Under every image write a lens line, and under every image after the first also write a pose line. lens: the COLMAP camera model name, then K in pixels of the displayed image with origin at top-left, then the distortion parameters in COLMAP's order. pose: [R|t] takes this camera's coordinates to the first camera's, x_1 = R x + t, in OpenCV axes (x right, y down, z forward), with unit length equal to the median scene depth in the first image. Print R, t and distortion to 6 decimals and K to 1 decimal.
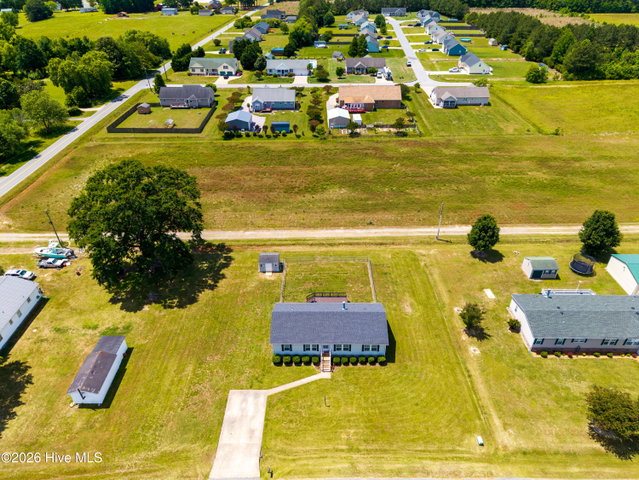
lens RADIAL K [[431.3, 0, 321.0], [0, 431.3, 237.3], [0, 0, 1]] dist [0.055104, -0.061322]
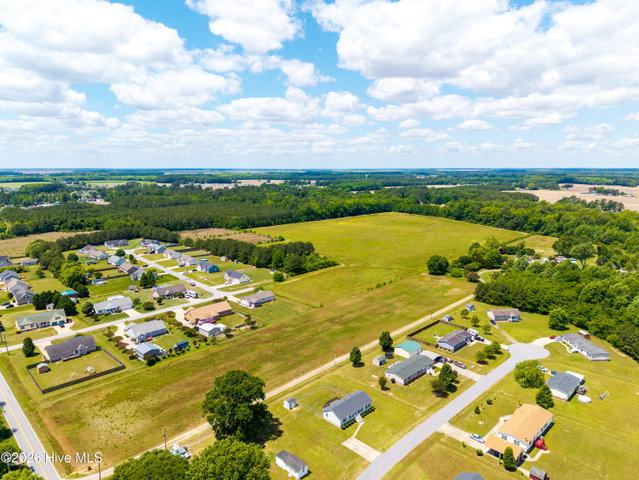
lens RADIAL K [[431.3, 0, 321.0], [0, 431.3, 237.3], [0, 0, 1]] dist [0.055104, -0.061322]
pose [[0.708402, -0.113546, 0.696616, -0.740790], [0.387965, 0.887141, -0.249929, -0.034351], [-0.589618, 0.447313, 0.672504, -0.405772]]
